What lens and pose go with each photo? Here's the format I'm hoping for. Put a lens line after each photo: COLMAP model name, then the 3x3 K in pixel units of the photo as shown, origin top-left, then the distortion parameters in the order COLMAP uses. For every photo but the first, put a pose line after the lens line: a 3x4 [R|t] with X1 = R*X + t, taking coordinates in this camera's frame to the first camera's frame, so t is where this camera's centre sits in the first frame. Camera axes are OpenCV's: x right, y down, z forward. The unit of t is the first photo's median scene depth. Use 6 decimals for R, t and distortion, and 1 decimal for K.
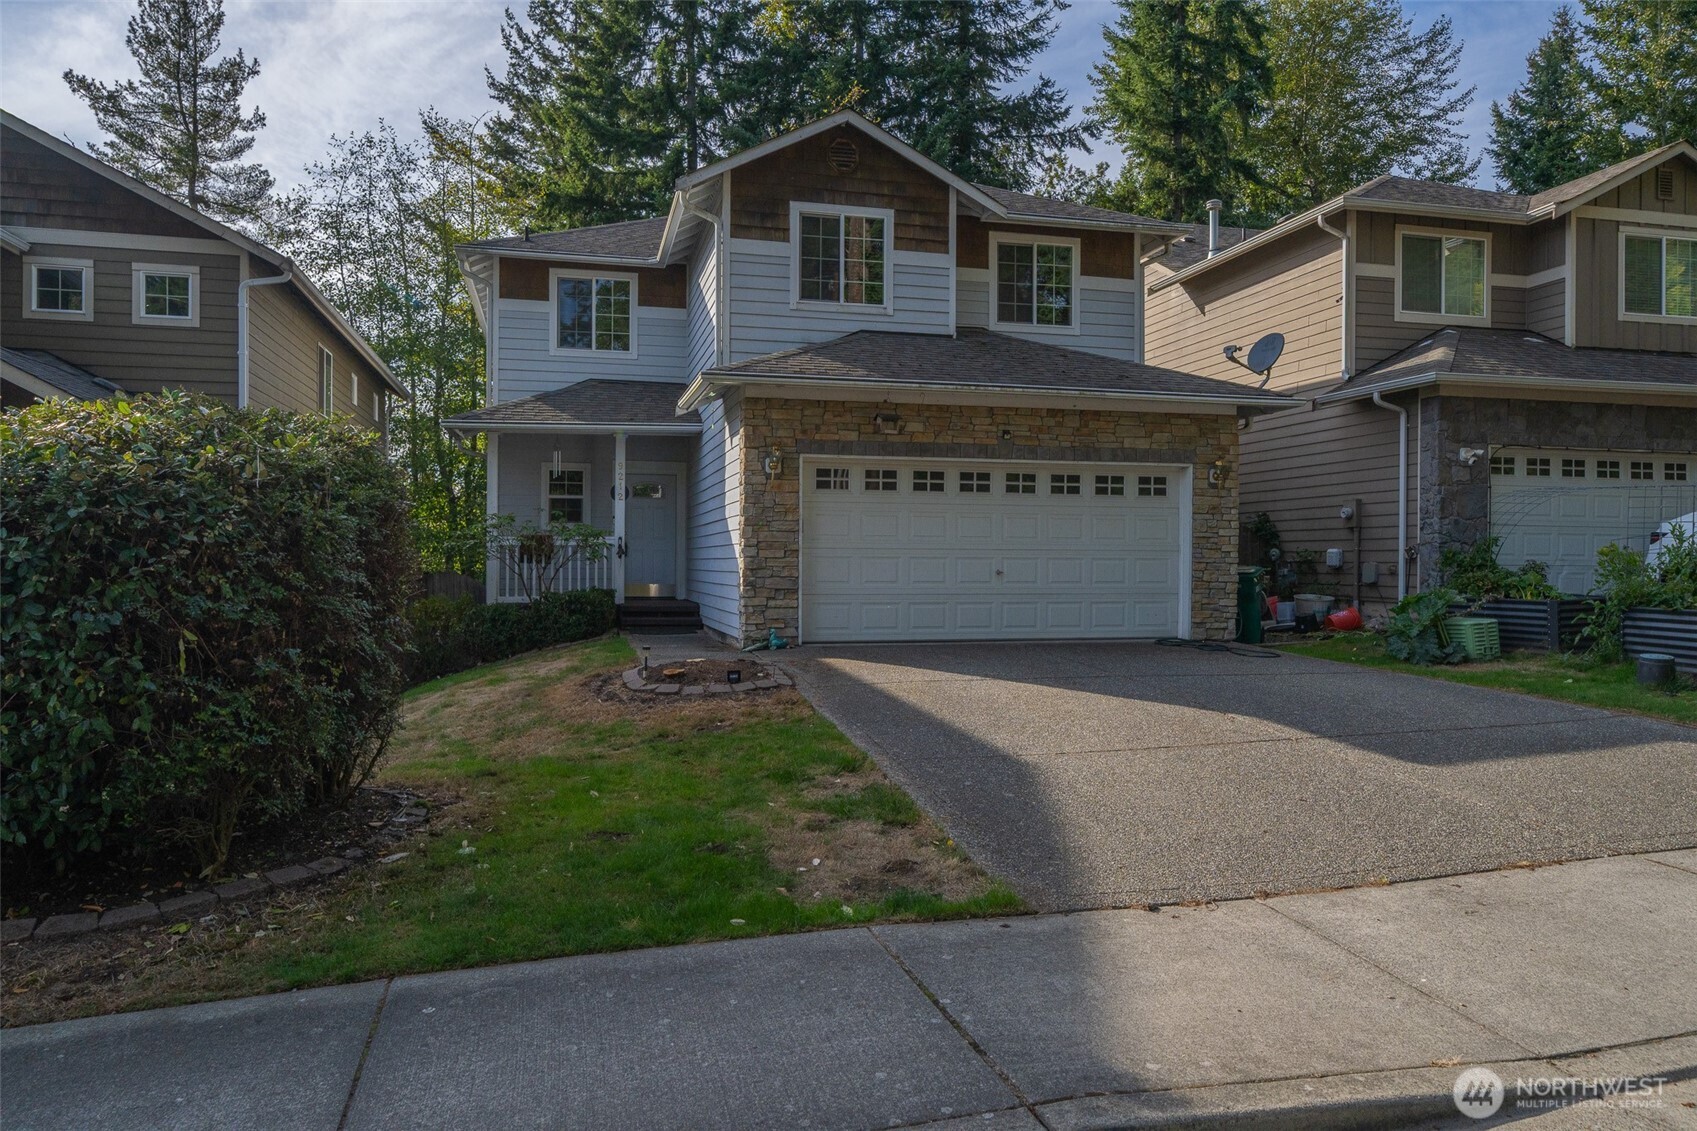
lens RADIAL K [[1158.8, 0, 844.3], [0, 1158.8, 548.0], [0, 0, 1]] dist [0.004199, 0.002109]
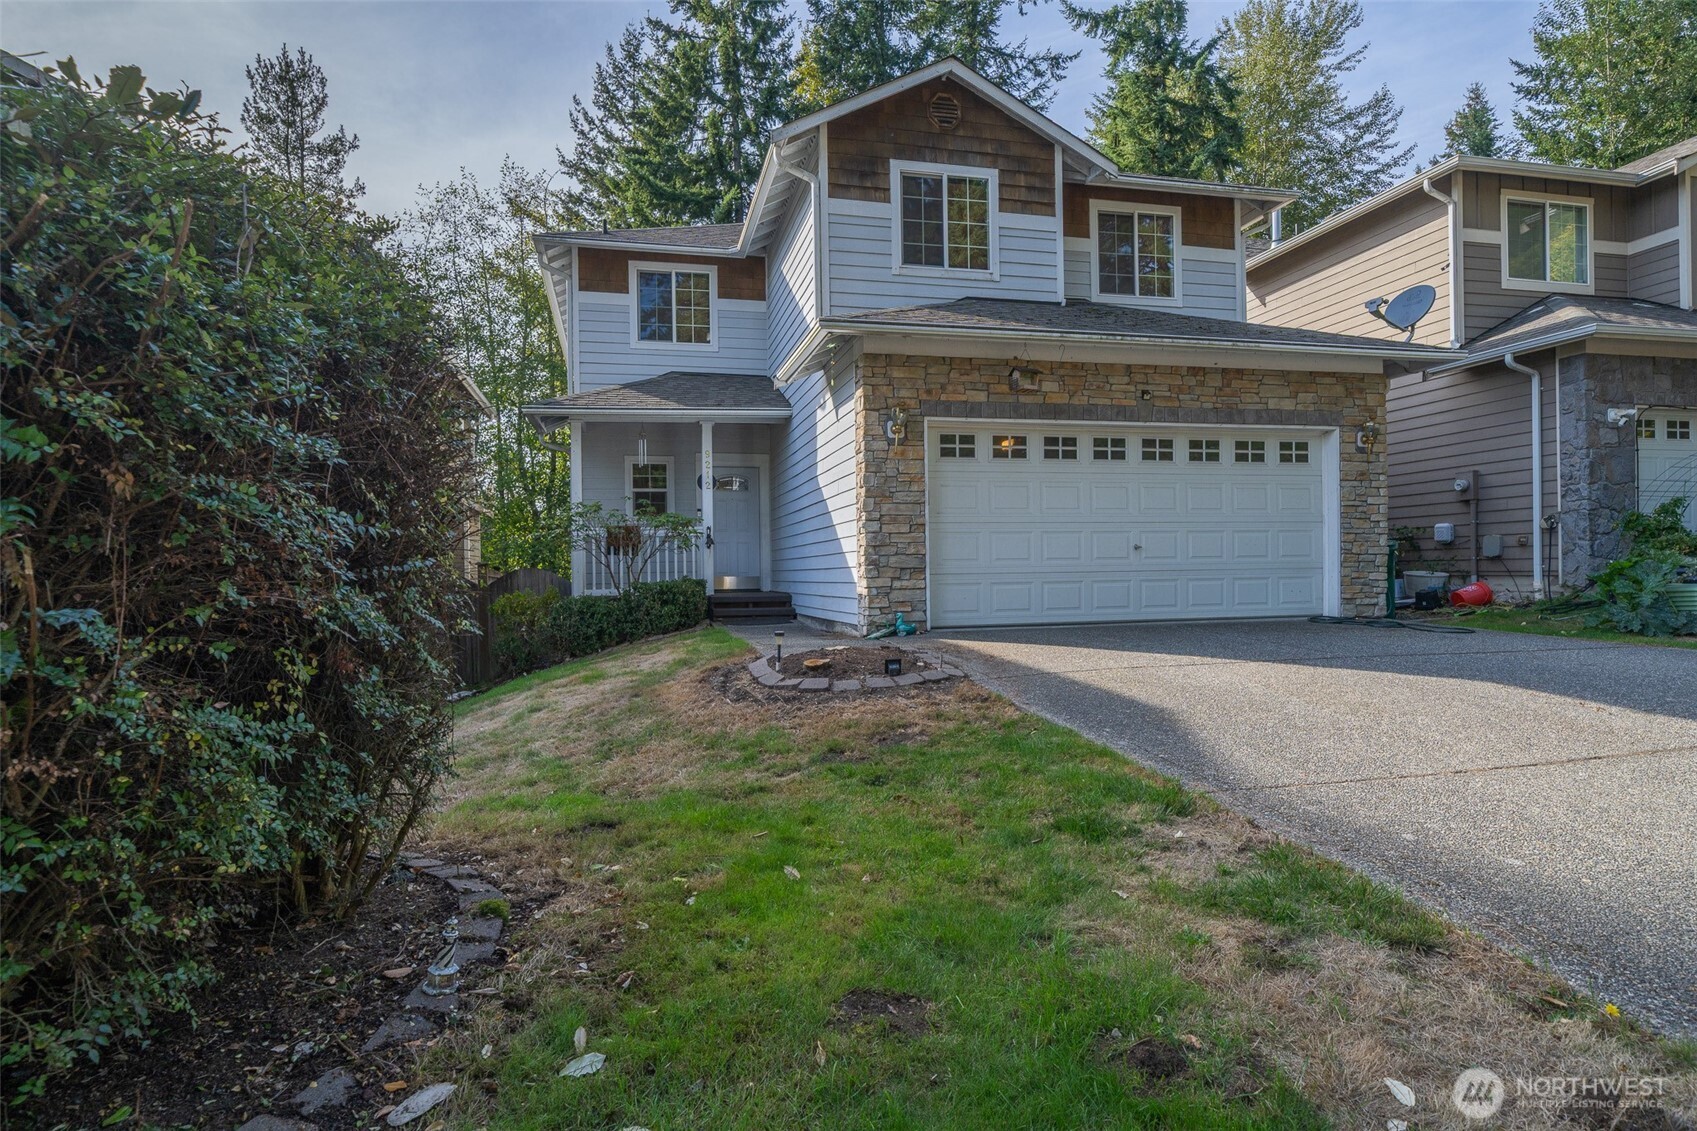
lens RADIAL K [[904.7, 0, 848.5], [0, 904.7, 565.5], [0, 0, 1]] dist [0.001846, -0.000038]
pose [[0.999785, -0.019659, 0.006533, -0.085522], [0.019657, 0.999807, 0.000474, 0.026560], [-0.006541, -0.000346, 0.999979, 0.249607]]
